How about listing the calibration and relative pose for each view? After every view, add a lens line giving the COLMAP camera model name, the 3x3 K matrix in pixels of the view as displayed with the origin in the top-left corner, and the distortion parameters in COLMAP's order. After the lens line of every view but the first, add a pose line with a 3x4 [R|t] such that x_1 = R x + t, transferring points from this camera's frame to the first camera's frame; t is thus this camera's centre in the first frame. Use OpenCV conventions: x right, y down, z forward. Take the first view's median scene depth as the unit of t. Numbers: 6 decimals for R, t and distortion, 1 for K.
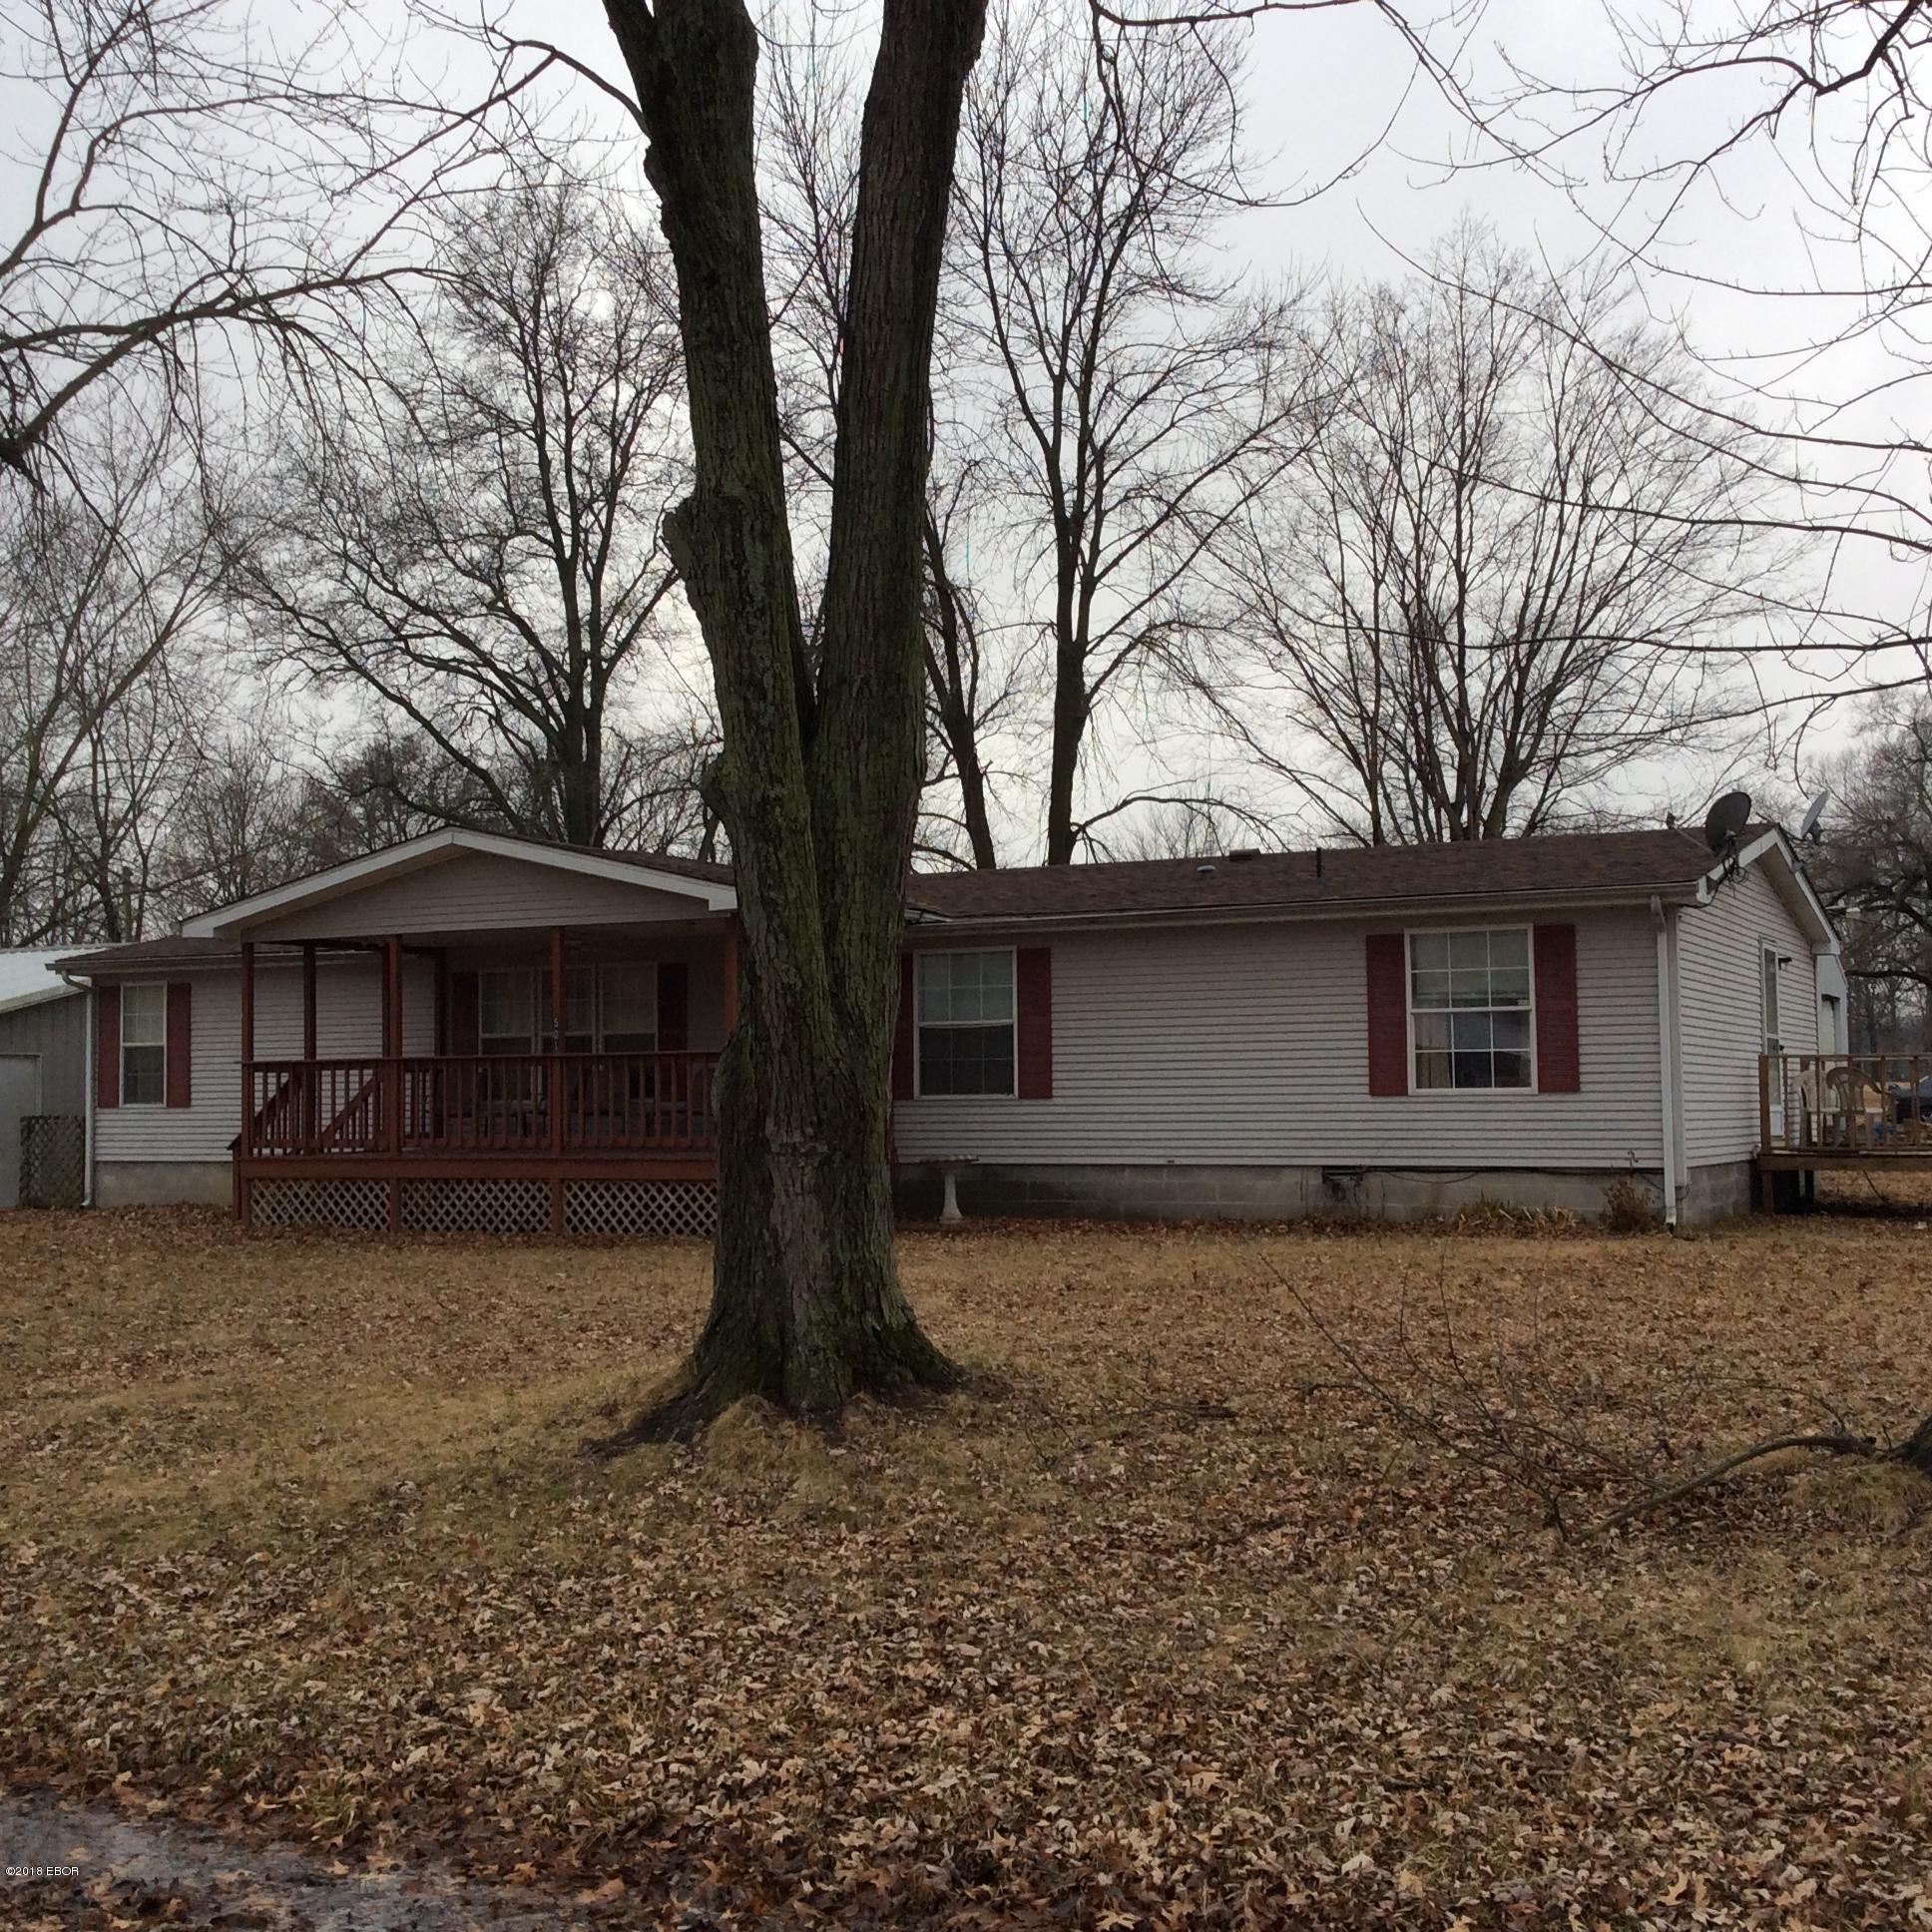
lens RADIAL K [[2359.8, 0, 977.2], [0, 2359.8, 967.2], [0, 0, 1]] dist [0.153203, -0.344257]
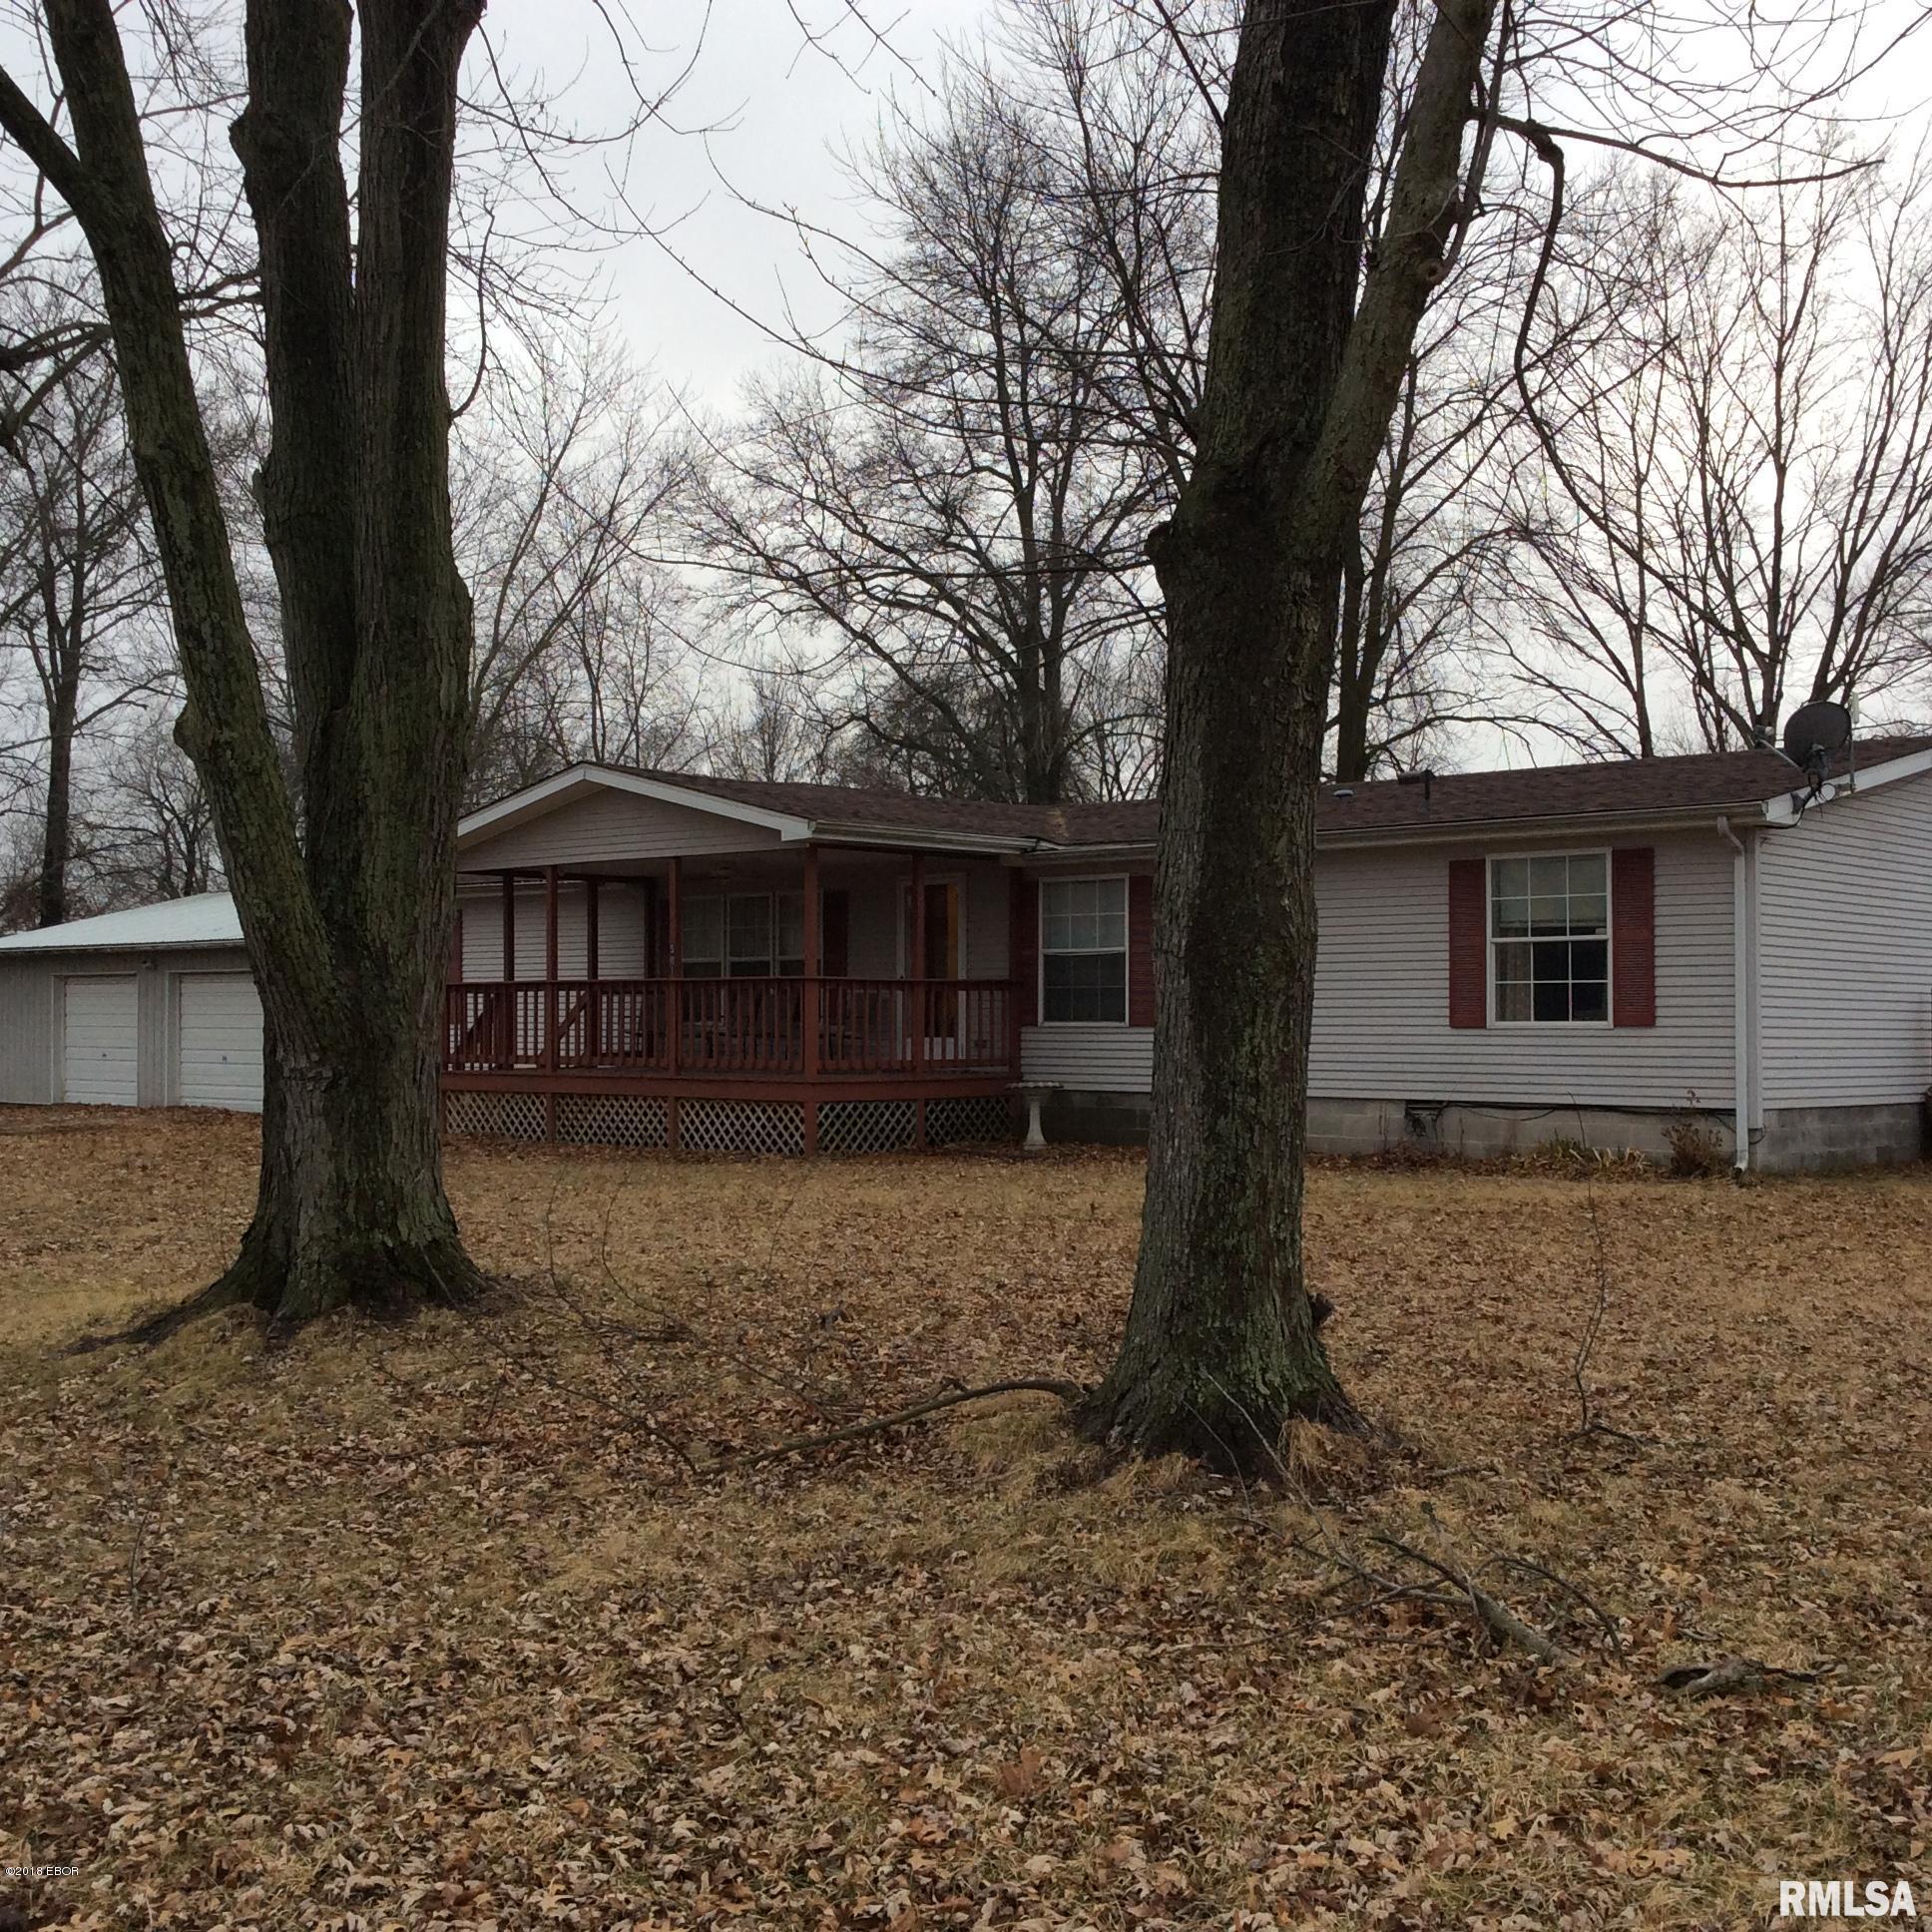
lens RADIAL K [[2359.8, 0, 977.2], [0, 2359.8, 967.2], [0, 0, 1]] dist [0.153203, -0.344257]
pose [[0.966280, 0.005754, -0.257428, 0.227446], [0.002483, 0.999496, 0.031659, -0.001418], [0.257480, -0.031230, 0.965779, 0.022226]]
